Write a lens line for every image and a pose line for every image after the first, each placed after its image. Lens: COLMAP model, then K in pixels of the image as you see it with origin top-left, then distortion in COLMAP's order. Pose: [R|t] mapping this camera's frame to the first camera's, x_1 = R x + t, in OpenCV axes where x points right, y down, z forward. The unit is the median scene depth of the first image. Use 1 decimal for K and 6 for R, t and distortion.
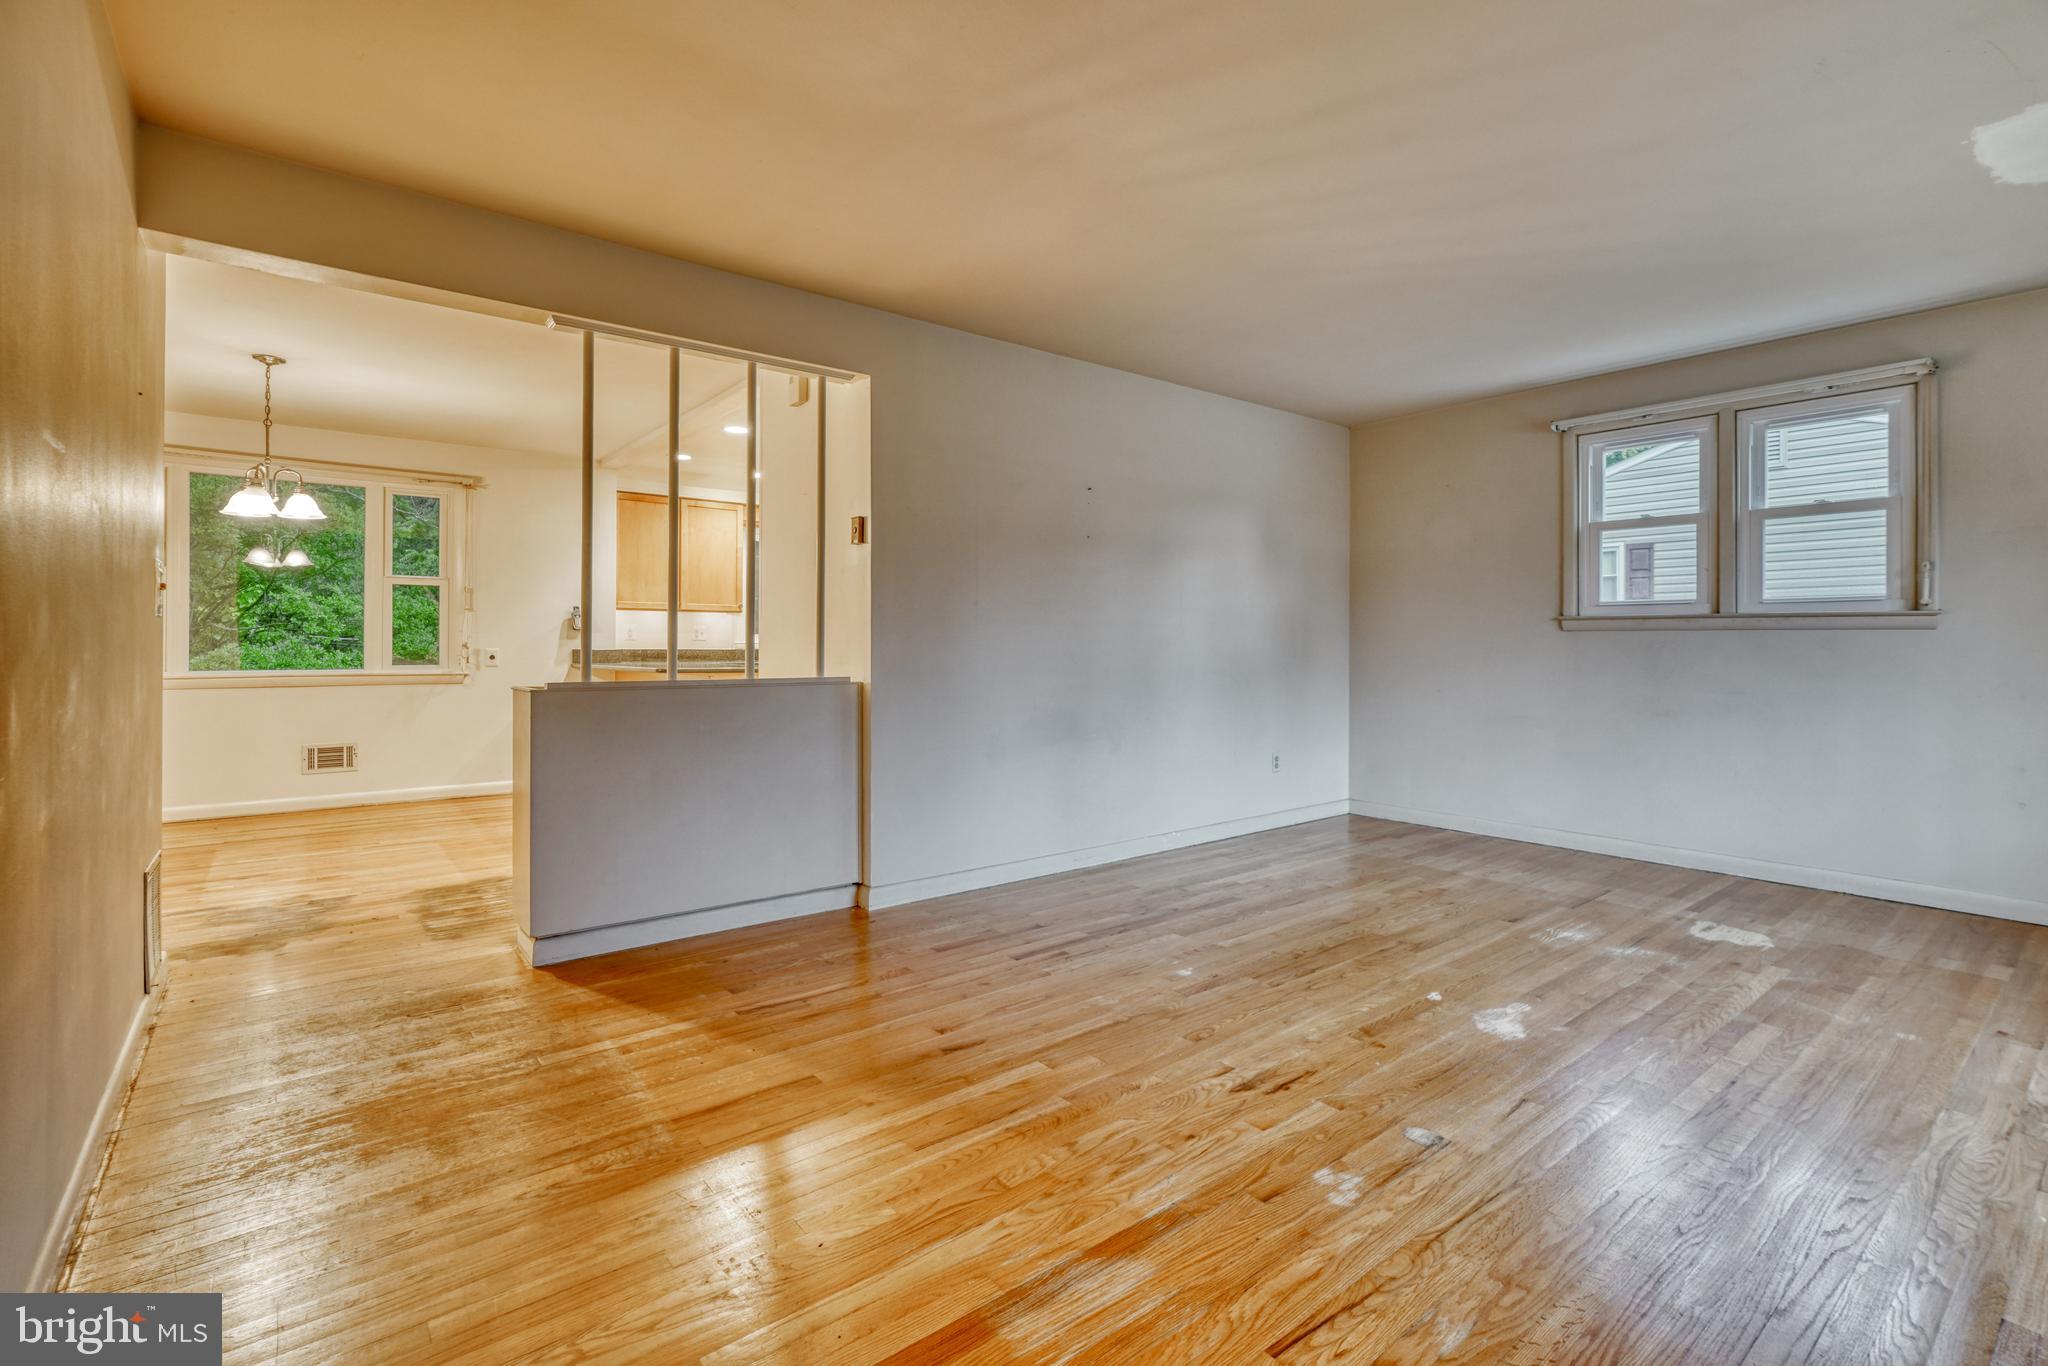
lens RADIAL K [[923.6, 0, 1017.6], [0, 923.6, 641.7], [0, 0, 1]] dist [-0.012441, 0.005518]
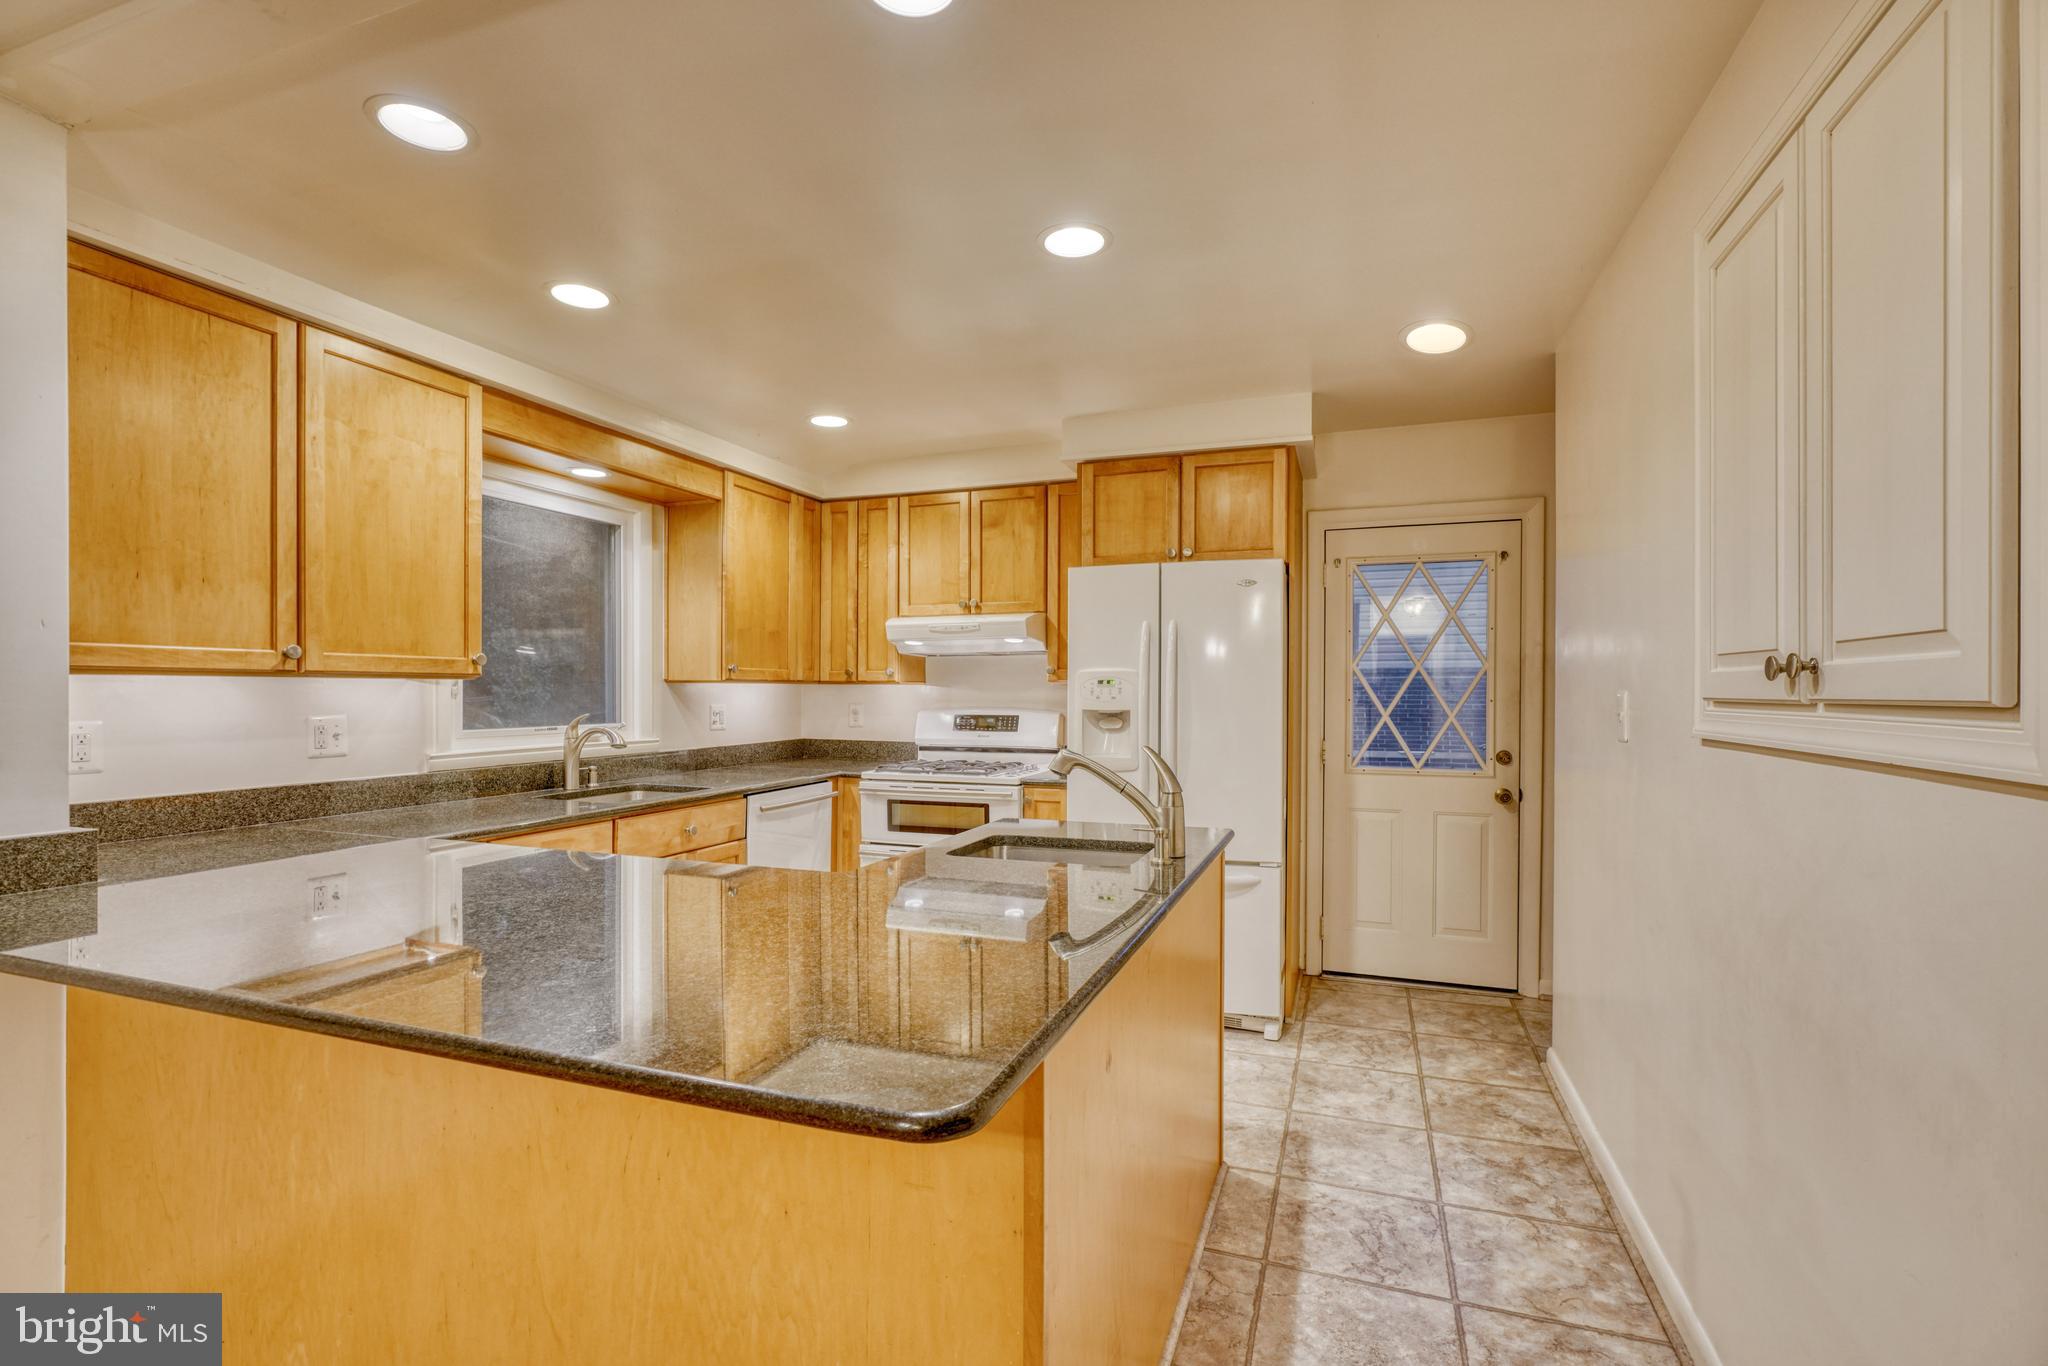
lens RADIAL K [[923.6, 0, 1020.7], [0, 923.6, 693.8], [0, 0, 1]] dist [-0.012441, 0.005518]
pose [[0.850647, -0.001440, 0.525735, -0.391844], [-0.004562, 0.999938, 0.010121, -0.038006], [-0.525717, -0.011008, 0.850588, 0.729909]]
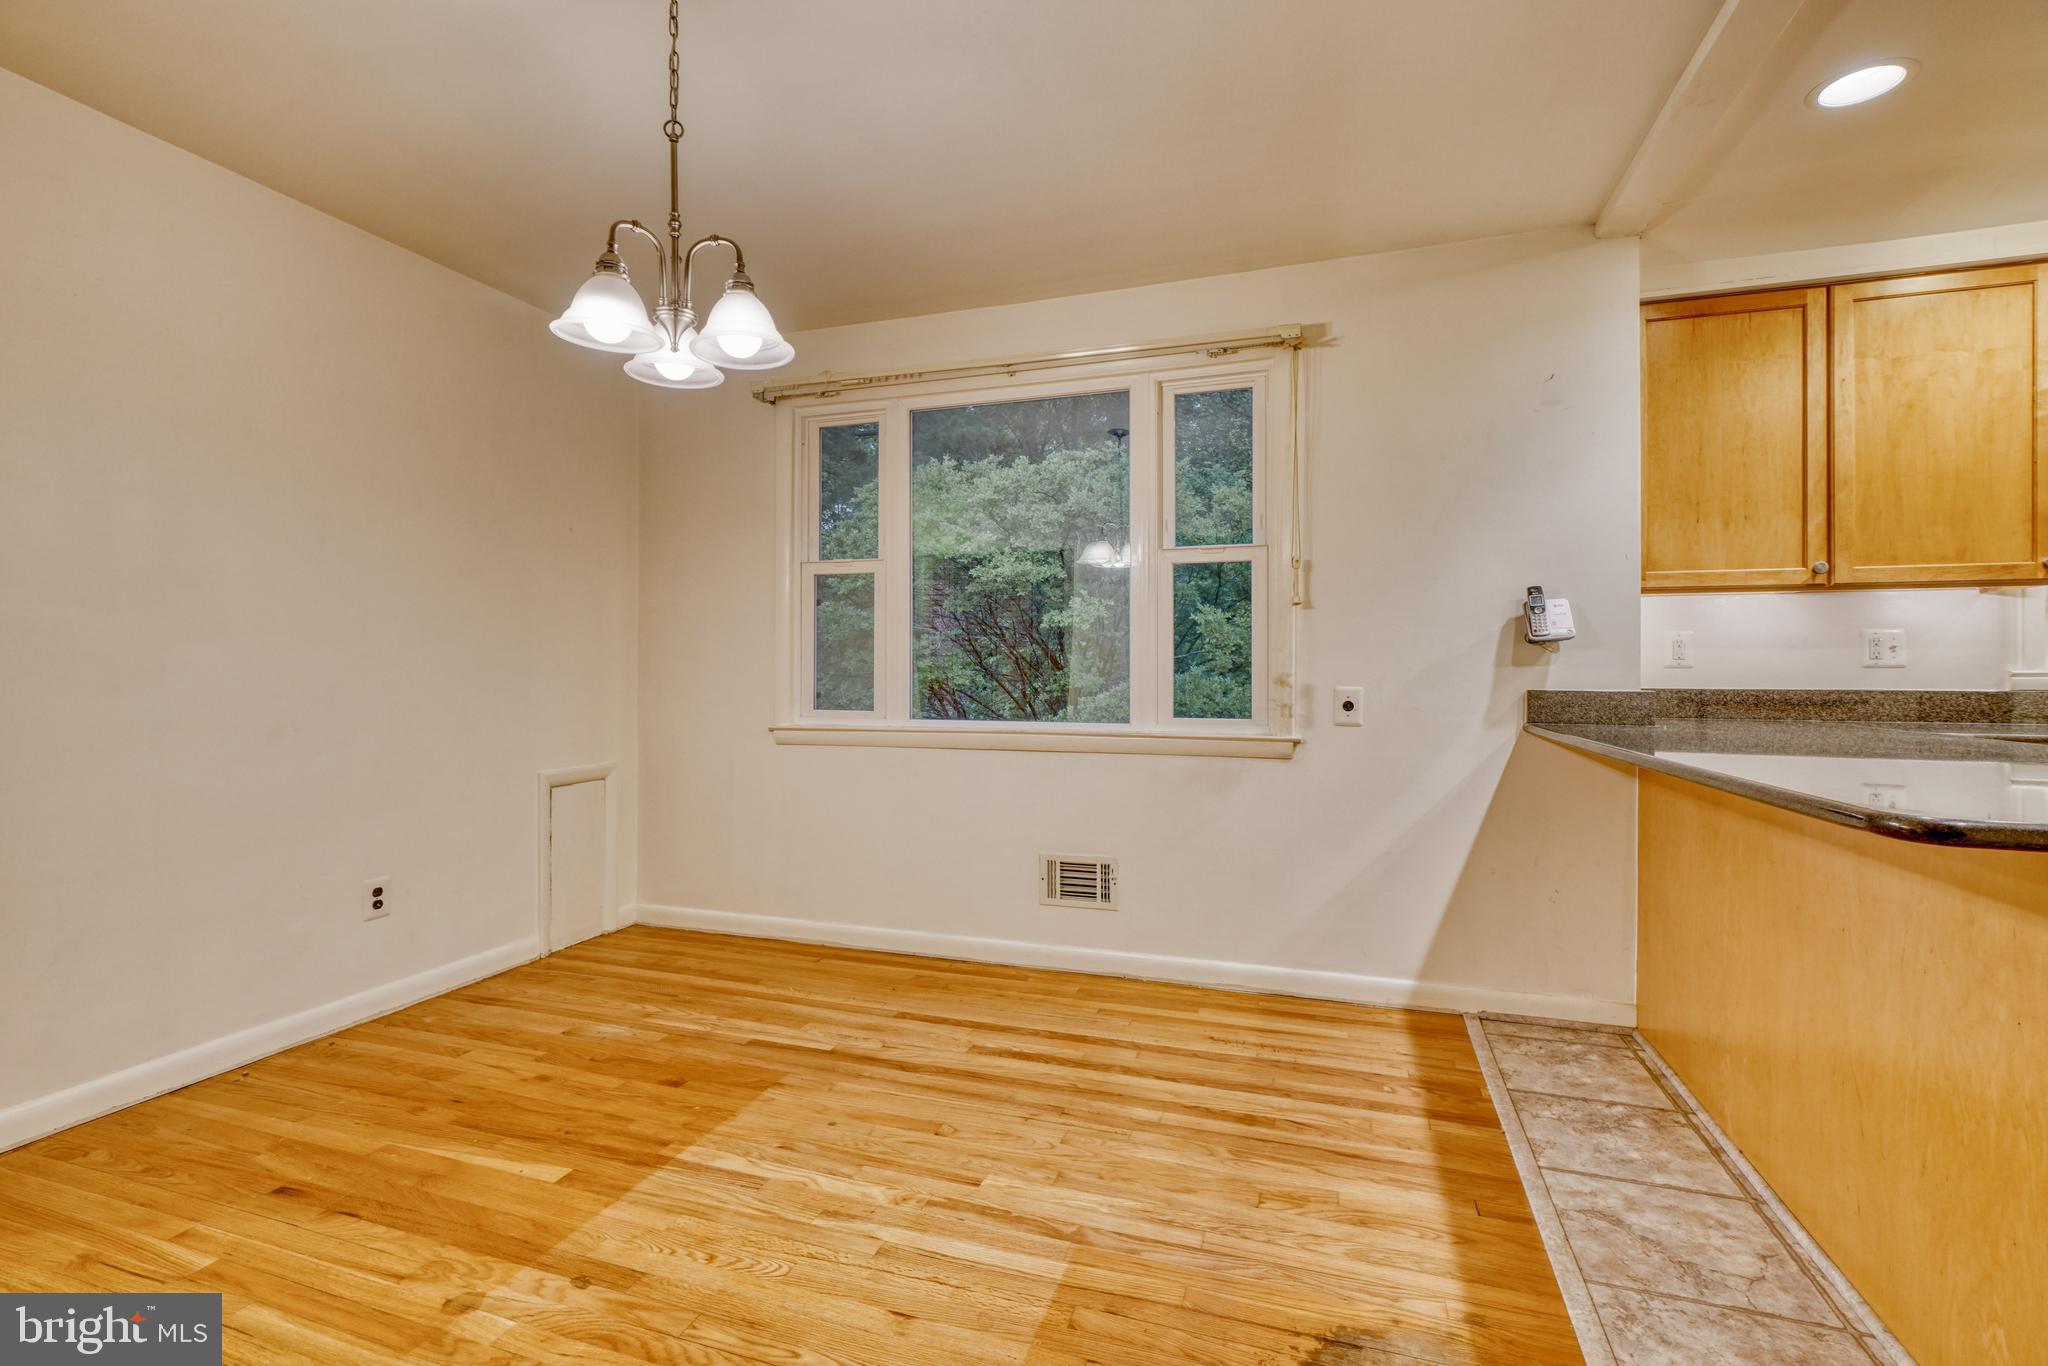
lens RADIAL K [[923.6, 0, 1014.5], [0, 923.6, 675.2], [0, 0, 1]] dist [-0.012441, 0.005518]
pose [[0.537839, -0.000558, -0.843047, -0.282379], [0.004662, 0.999986, 0.002312, -0.000558], [0.843035, -0.005174, 0.537834, 0.638333]]
